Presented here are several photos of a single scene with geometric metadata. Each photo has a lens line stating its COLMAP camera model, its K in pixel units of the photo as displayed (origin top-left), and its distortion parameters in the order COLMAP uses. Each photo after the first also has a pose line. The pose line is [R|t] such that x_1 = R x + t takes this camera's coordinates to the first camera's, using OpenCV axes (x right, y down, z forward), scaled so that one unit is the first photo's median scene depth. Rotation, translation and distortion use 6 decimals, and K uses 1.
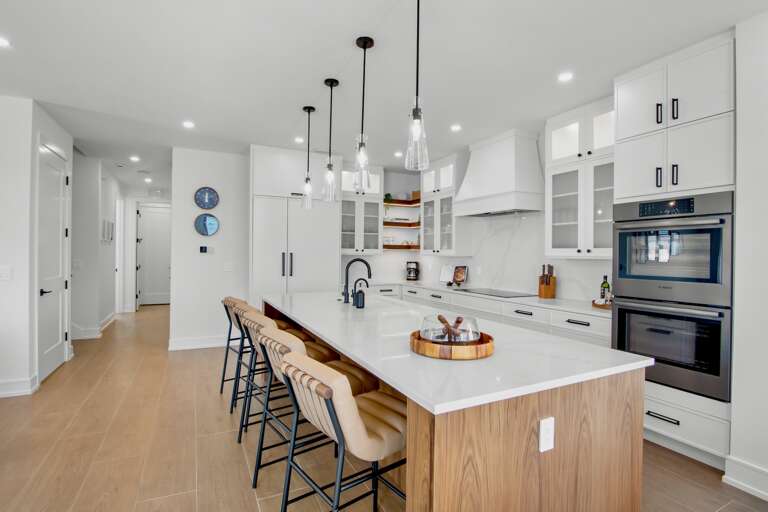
lens RADIAL K [[377.6, 0, 382.2], [0, 377.6, 253.7], [0, 0, 1]] dist [0.001963, 0.000461]
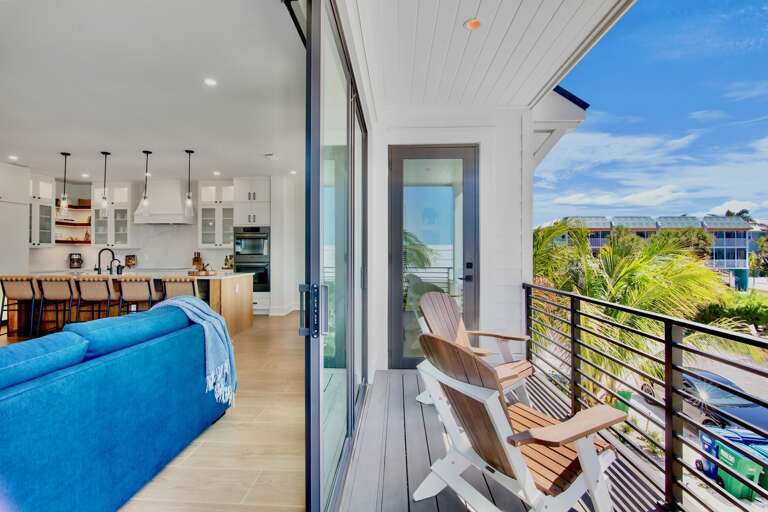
lens RADIAL K [[397.2, 0, 382.6], [0, 397.2, 250.1], [0, 0, 1]] dist [-0.002293, 0.000153]
pose [[0.491243, -0.005381, 0.871006, -0.722558], [0.007237, 0.999972, 0.002096, 0.017714], [-0.870993, 0.005274, 0.491268, -0.699518]]
